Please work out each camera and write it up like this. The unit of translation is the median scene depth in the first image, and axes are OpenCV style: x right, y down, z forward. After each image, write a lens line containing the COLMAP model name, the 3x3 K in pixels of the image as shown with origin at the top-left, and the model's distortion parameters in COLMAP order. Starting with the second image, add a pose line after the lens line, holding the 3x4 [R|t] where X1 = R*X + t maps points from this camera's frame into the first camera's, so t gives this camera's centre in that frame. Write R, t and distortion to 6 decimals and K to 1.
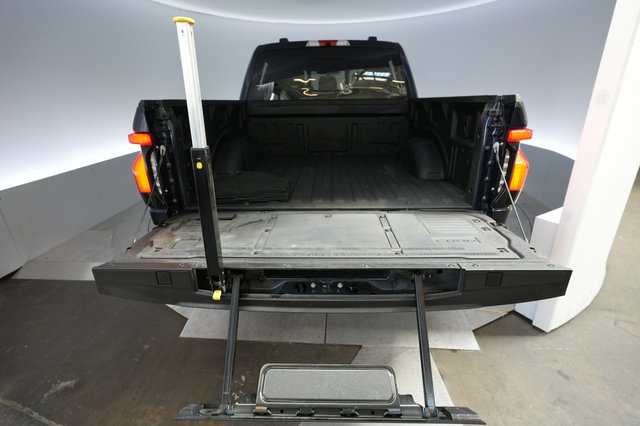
lens RADIAL K [[309.0, 0, 320.0], [0, 309.0, 213.0], [0, 0, 1]] dist [-0.004346, -0.000447]
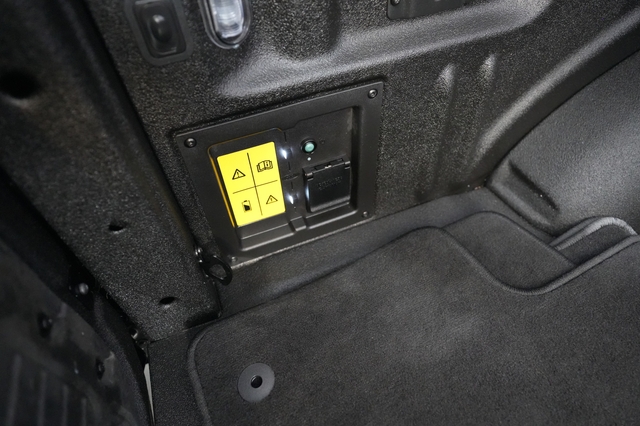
lens RADIAL K [[382.5, 0, 320.0], [0, 382.5, 213.0], [0, 0, 1]] dist [0.004431, 0.002695]
pose [[0.396991, 0.683395, -0.612674, -0.195494], [-0.272090, 0.725152, 0.632552, -0.240396], [0.876565, -0.084415, 0.473824, 0.732613]]
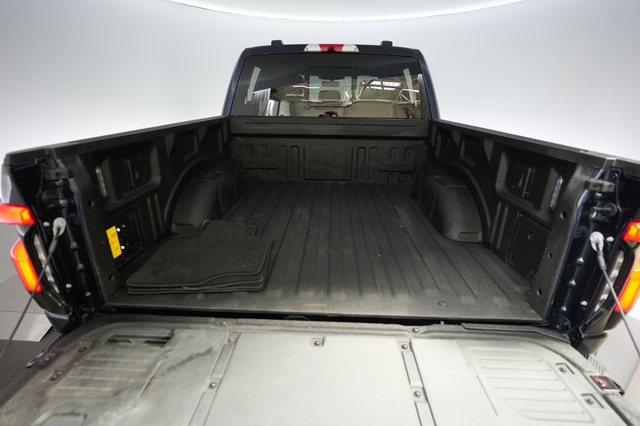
lens RADIAL K [[307.5, 0, 320.0], [0, 307.5, 213.0], [0, 0, 1]] dist [0.001630, 0.000281]
pose [[0.999617, 0.027311, -0.004468, 0.015931], [-0.027253, 0.999550, 0.012540, -0.171867], [0.004808, -0.012414, 0.999911, 0.255333]]
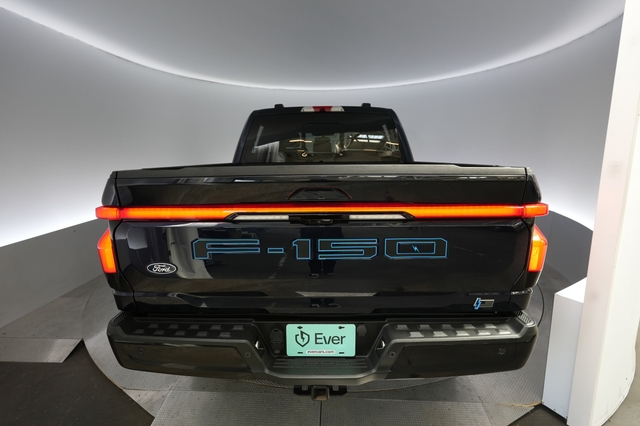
lens RADIAL K [[307.5, 0, 320.0], [0, 307.5, 213.0], [0, 0, 1]] dist [0.001630, 0.000281]
pose [[0.999933, 0.001013, 0.011515, 0.008706], [0.000914, 0.986109, -0.166097, -0.060519], [-0.011524, 0.166097, 0.986042, 0.080111]]
